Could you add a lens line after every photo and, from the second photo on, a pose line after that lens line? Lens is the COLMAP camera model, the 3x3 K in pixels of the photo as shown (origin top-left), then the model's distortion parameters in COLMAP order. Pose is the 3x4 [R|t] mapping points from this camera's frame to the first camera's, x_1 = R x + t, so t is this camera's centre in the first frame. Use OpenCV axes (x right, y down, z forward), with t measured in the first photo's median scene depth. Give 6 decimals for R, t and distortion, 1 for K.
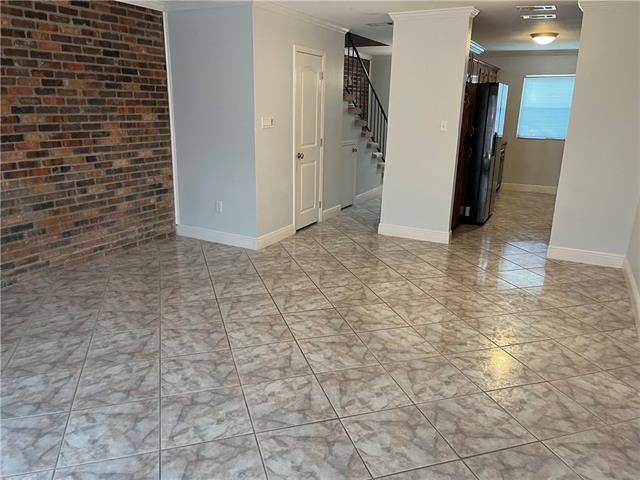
lens RADIAL K [[489.4, 0, 319.9], [0, 489.4, 238.0], [0, 0, 1]] dist [0.058336, -0.082344]
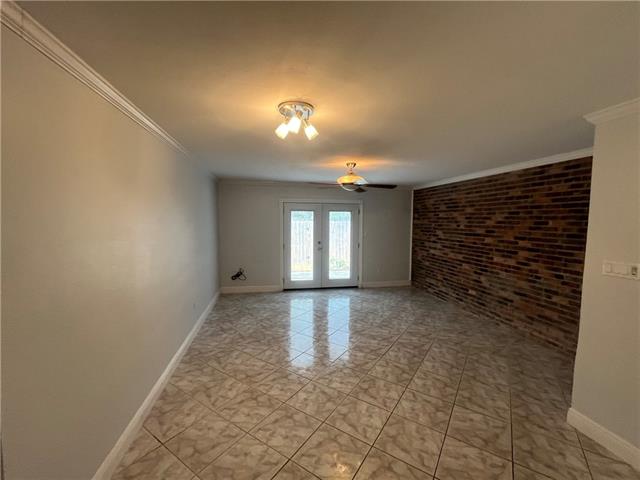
lens RADIAL K [[259.4, 0, 317.3], [0, 259.4, 242.8], [0, 0, 1]] dist [-0.004068, 0.000331]
pose [[-0.781432, 0.027969, -0.623363, 0.525532], [-0.187844, 0.942110, 0.277748, -0.345929], [0.595045, 0.334136, -0.730941, 1.185404]]
